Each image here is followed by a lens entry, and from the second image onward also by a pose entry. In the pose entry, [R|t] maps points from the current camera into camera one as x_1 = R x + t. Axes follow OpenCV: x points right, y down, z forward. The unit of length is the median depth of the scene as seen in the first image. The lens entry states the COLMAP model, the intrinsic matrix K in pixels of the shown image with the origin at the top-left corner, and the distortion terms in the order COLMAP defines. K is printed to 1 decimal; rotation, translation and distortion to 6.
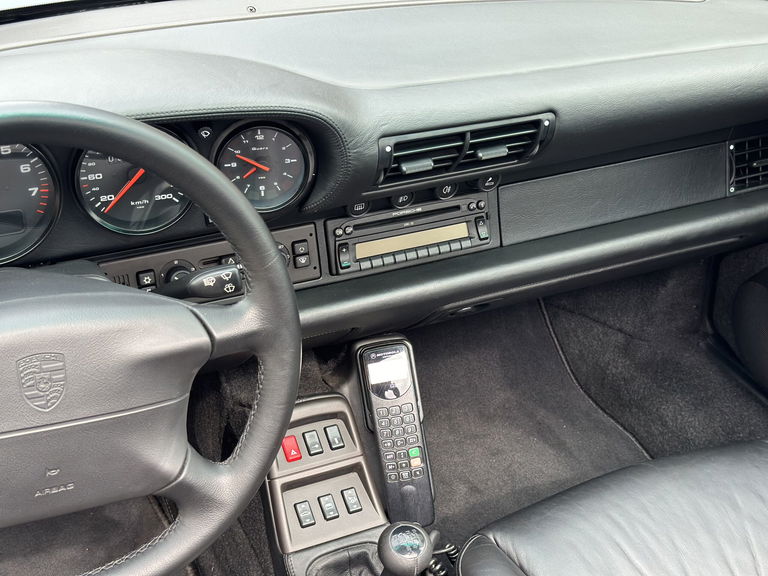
lens RADIAL K [[1071.3, 0, 389.0], [0, 1071.3, 294.3], [0, 0, 1]] dist [0.106571, 0.000000]
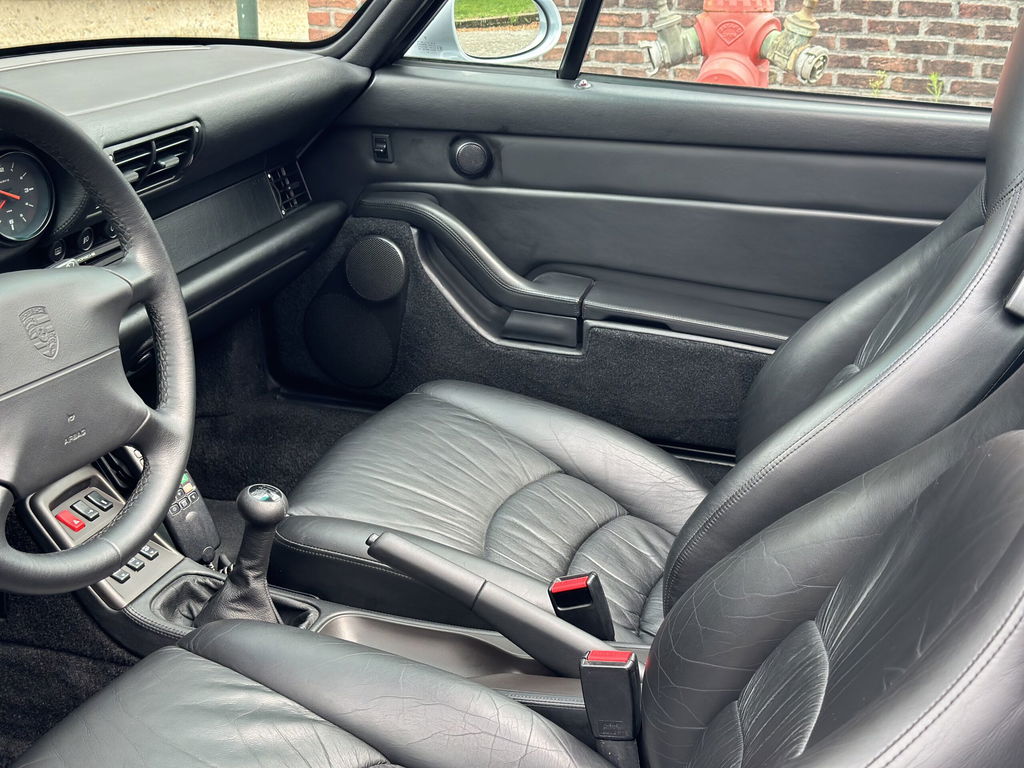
lens RADIAL K [[1428.4, 0, 513.1], [0, 1428.4, 394.6], [0, 0, 1]] dist [0.106571, 0.000000]
pose [[0.692651, -0.308080, 0.652167, -0.699555], [0.427343, 0.903687, -0.026974, 0.276457], [-0.581045, 0.297383, 0.757595, -0.261072]]
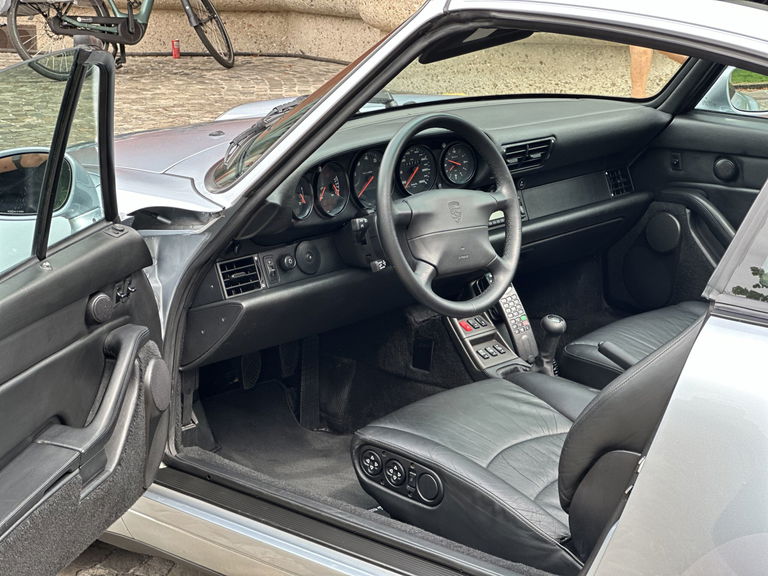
lens RADIAL K [[1712.2, 0, 386.5], [0, 1712.2, 283.1], [0, 0, 1]] dist [0.139029, 0.000000]
pose [[0.922817, -0.151514, 0.354192, -1.465970], [0.258717, 0.924967, -0.278389, 1.006544], [-0.285436, 0.348538, 0.892775, -1.954835]]
